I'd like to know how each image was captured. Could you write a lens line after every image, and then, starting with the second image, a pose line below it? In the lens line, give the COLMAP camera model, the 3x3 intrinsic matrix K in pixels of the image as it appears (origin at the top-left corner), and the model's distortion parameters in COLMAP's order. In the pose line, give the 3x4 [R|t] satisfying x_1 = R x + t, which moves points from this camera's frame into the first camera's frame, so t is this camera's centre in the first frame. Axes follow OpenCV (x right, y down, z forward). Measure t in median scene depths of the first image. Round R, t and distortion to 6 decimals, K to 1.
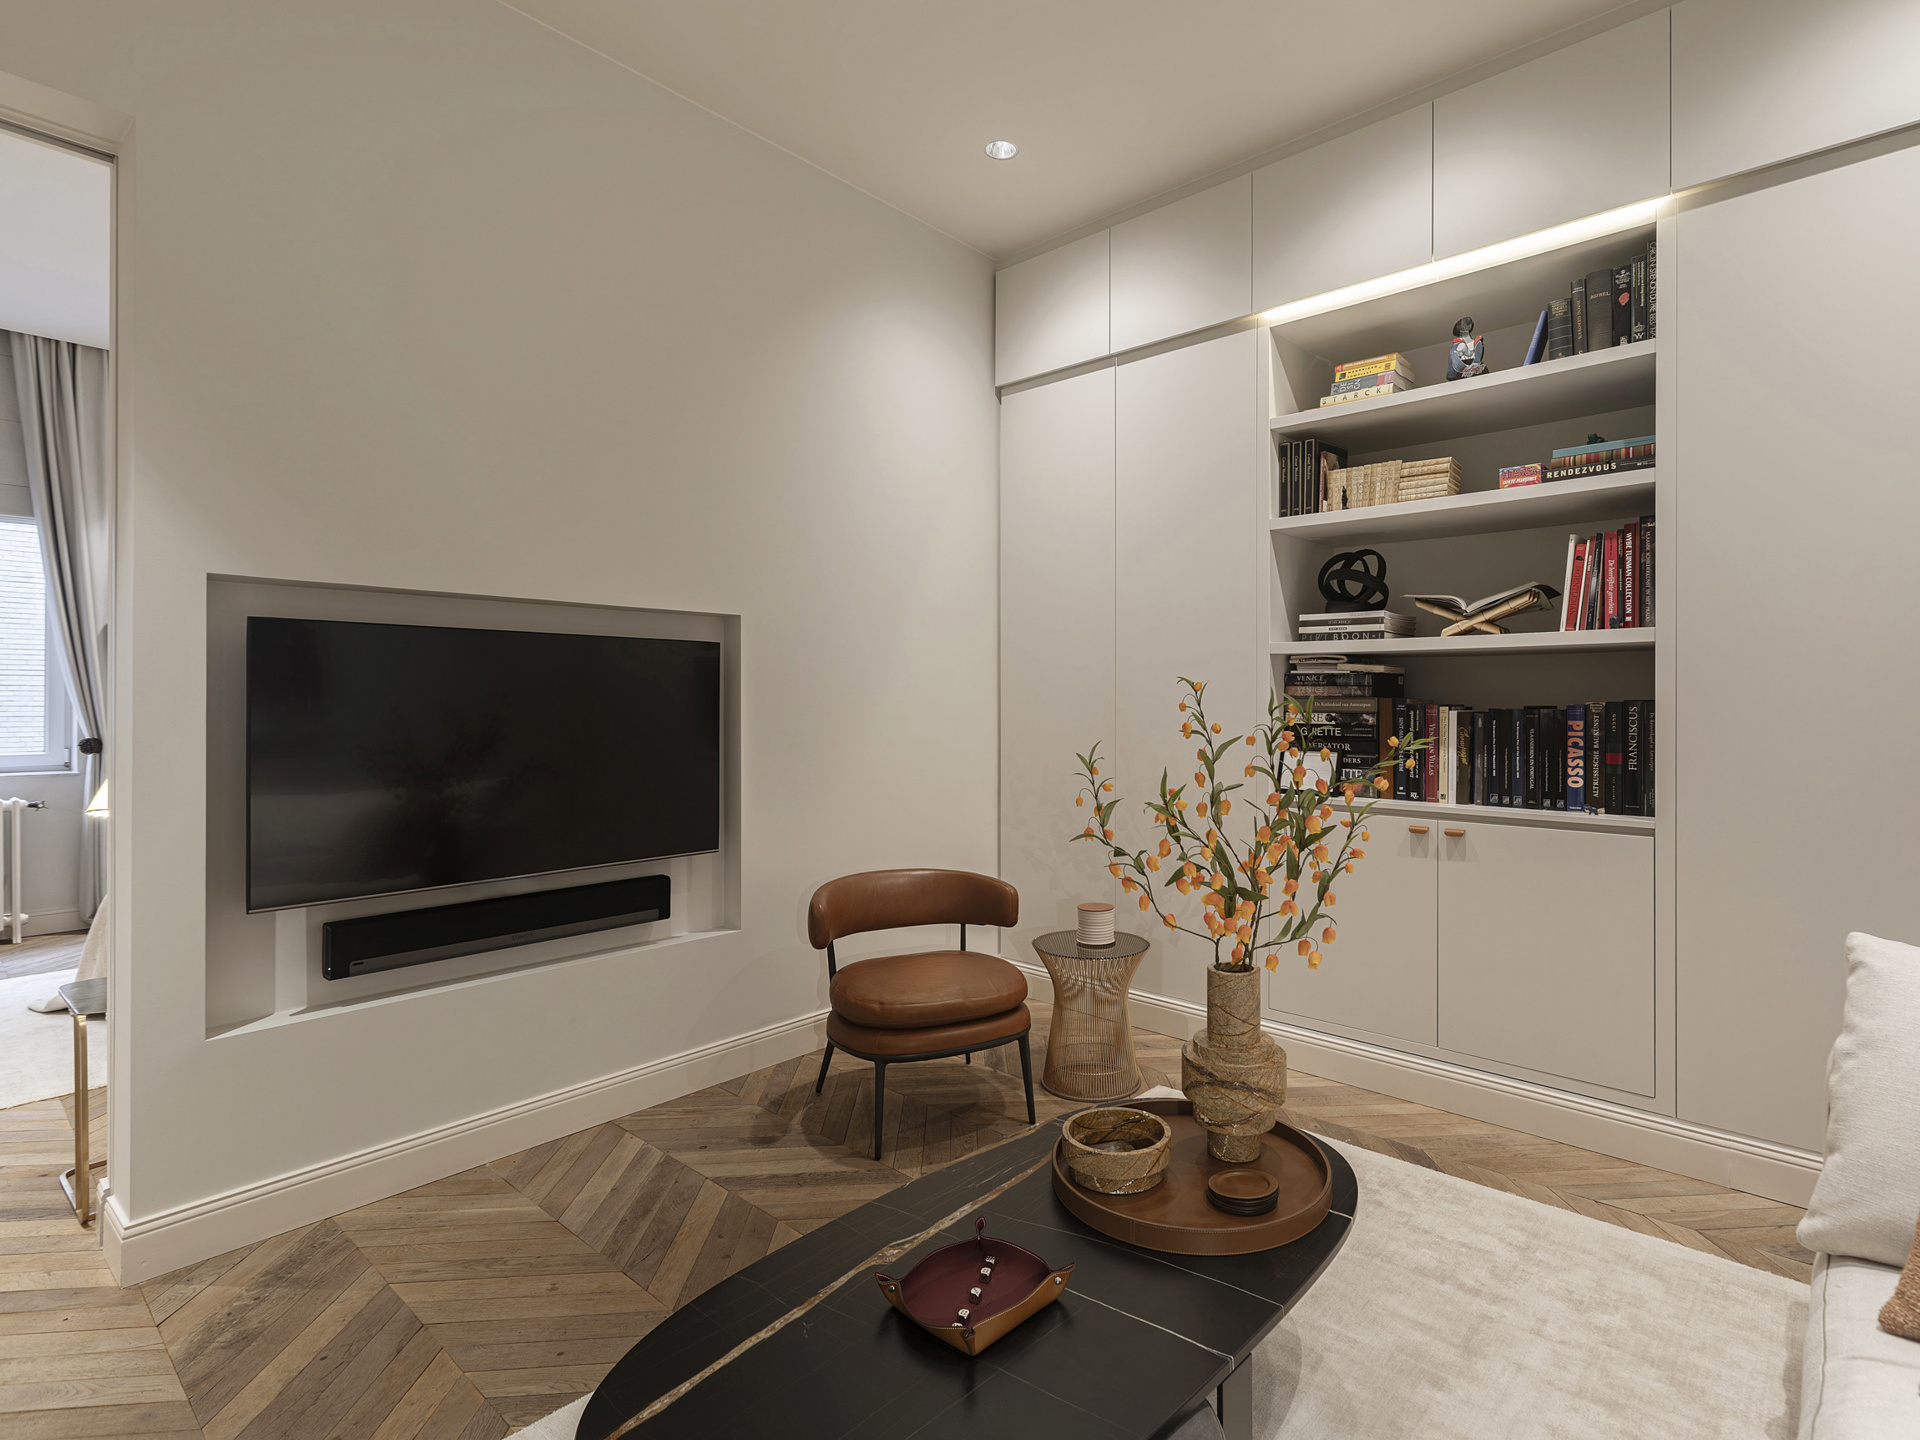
lens RADIAL K [[887.8, 0, 957.3], [0, 887.8, 705.0], [0, 0, 1]] dist [0.001078, -0.000652]
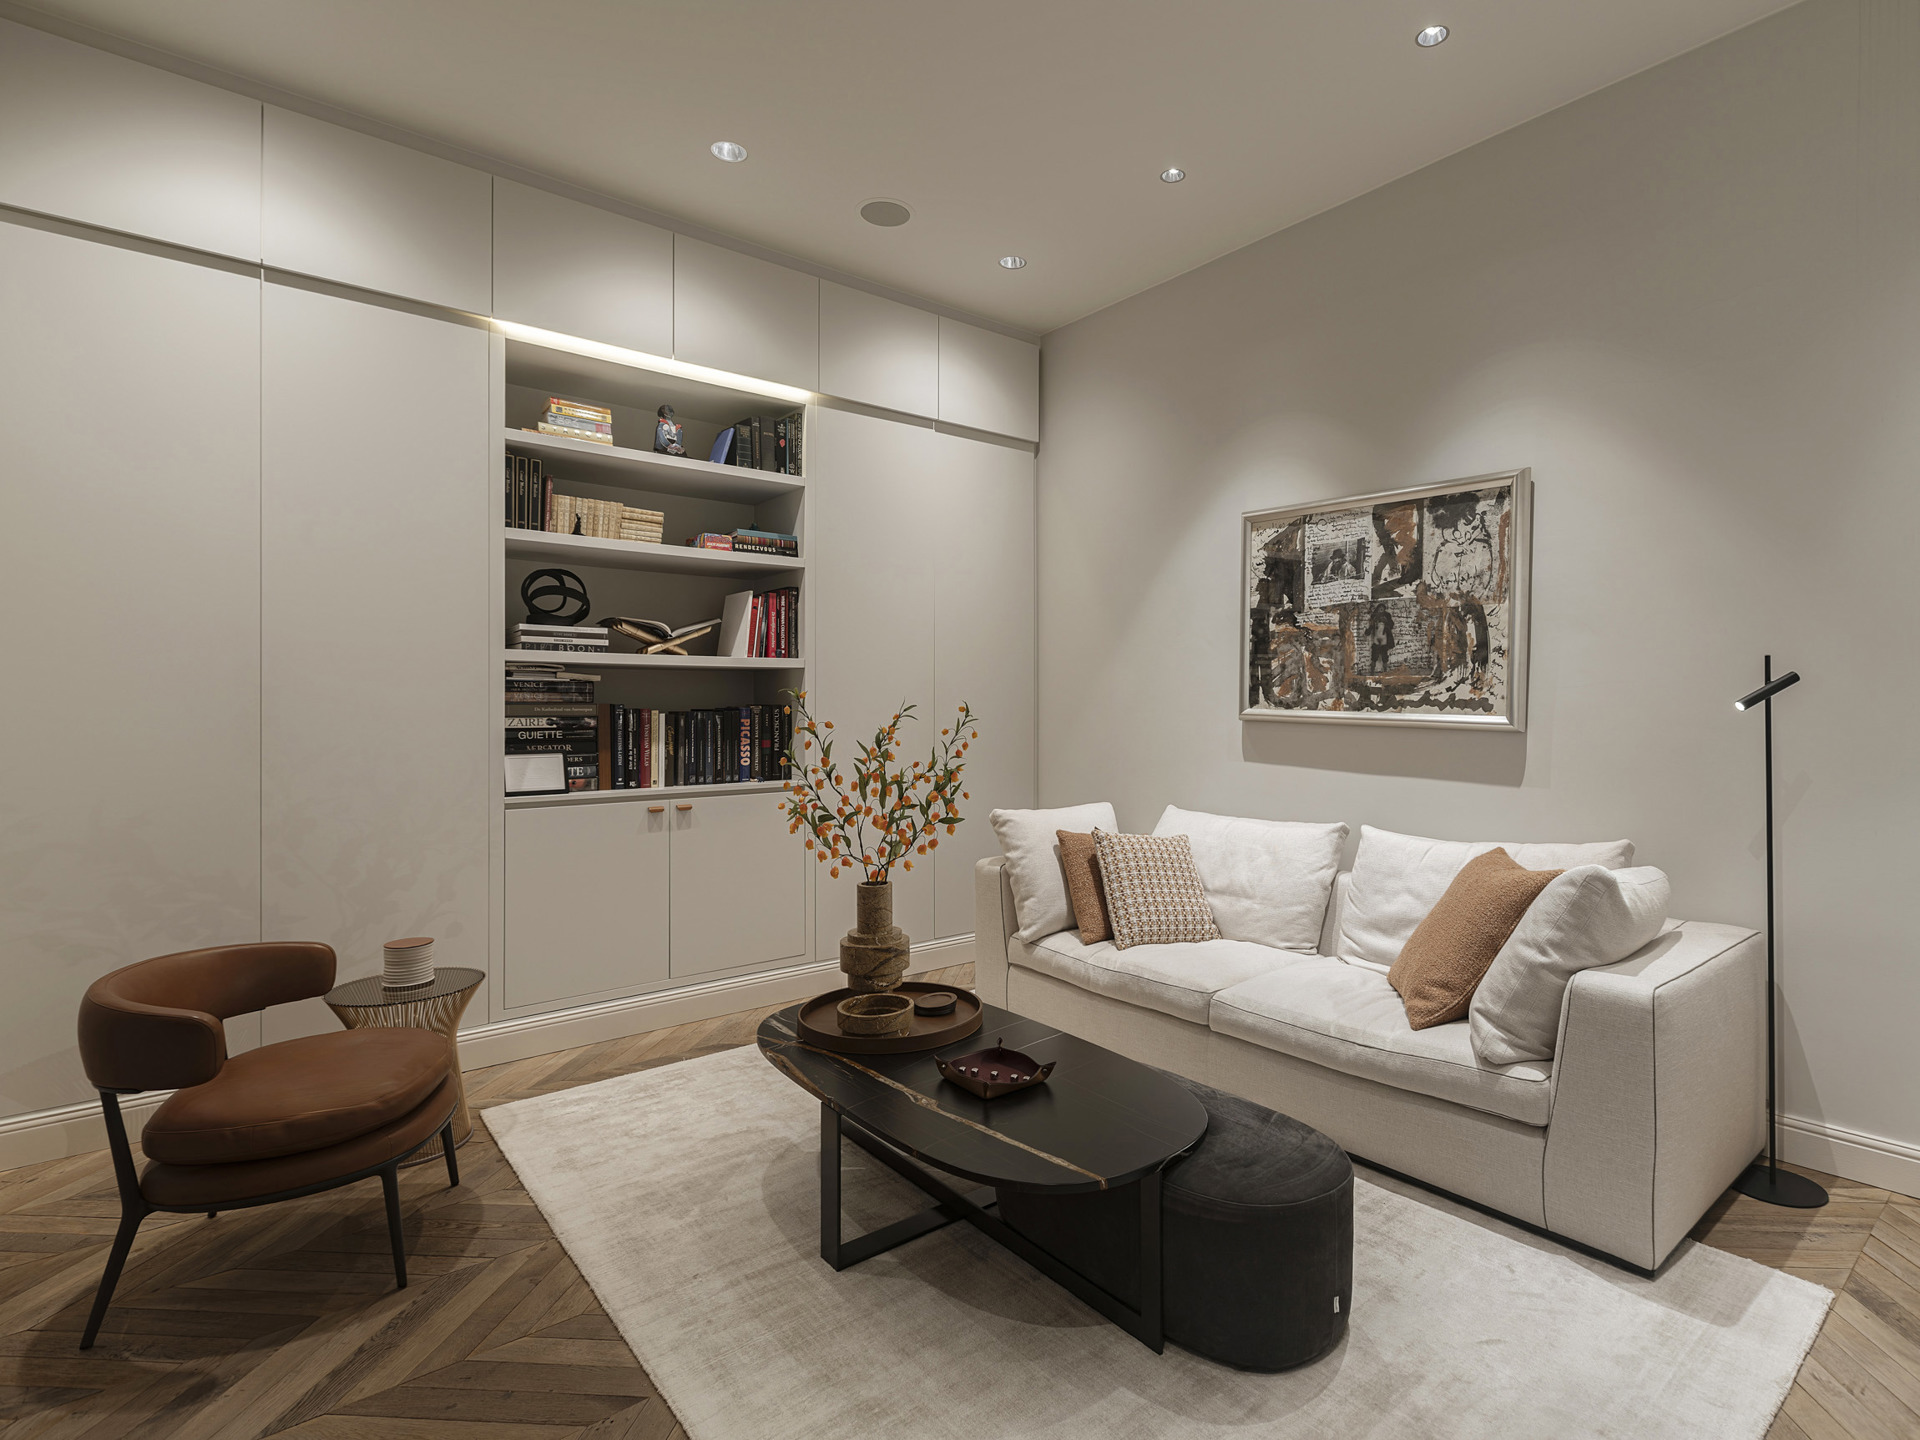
lens RADIAL K [[961.3, 0, 961.1], [0, 961.3, 721.7], [0, 0, 1]] dist [0.016942, 0.000195]
pose [[0.238204, -0.017692, 0.971054, -0.673778], [0.009070, 0.999831, 0.015991, 0.000072], [-0.971173, 0.004998, 0.238324, 0.259013]]
